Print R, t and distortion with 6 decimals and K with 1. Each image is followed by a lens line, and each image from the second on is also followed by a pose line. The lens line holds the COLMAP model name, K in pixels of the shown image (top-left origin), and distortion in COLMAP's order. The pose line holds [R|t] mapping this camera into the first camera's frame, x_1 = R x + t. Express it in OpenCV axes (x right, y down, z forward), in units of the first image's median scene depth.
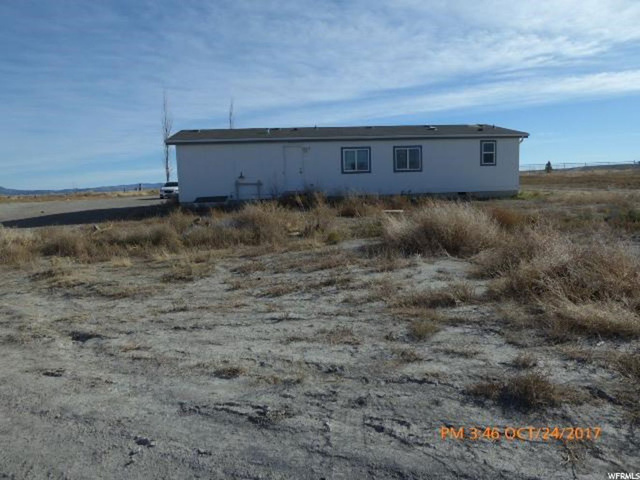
lens RADIAL K [[453.9, 0, 320.0], [0, 453.9, 240.0], [0, 0, 1]] dist [-0.033314, 0.003333]
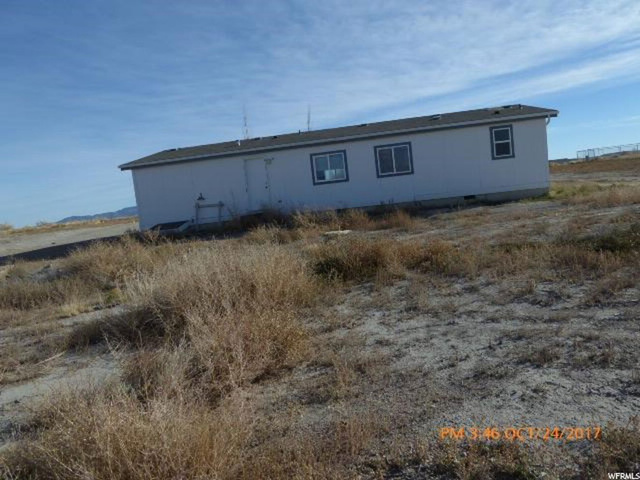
lens RADIAL K [[453.9, 0, 320.0], [0, 453.9, 240.0], [0, 0, 1]] dist [-0.033314, 0.003333]
pose [[0.969065, -0.051327, -0.241411, 0.251017], [0.050458, 0.998678, -0.009785, -0.034879], [0.241594, -0.002699, 0.970374, 0.180775]]
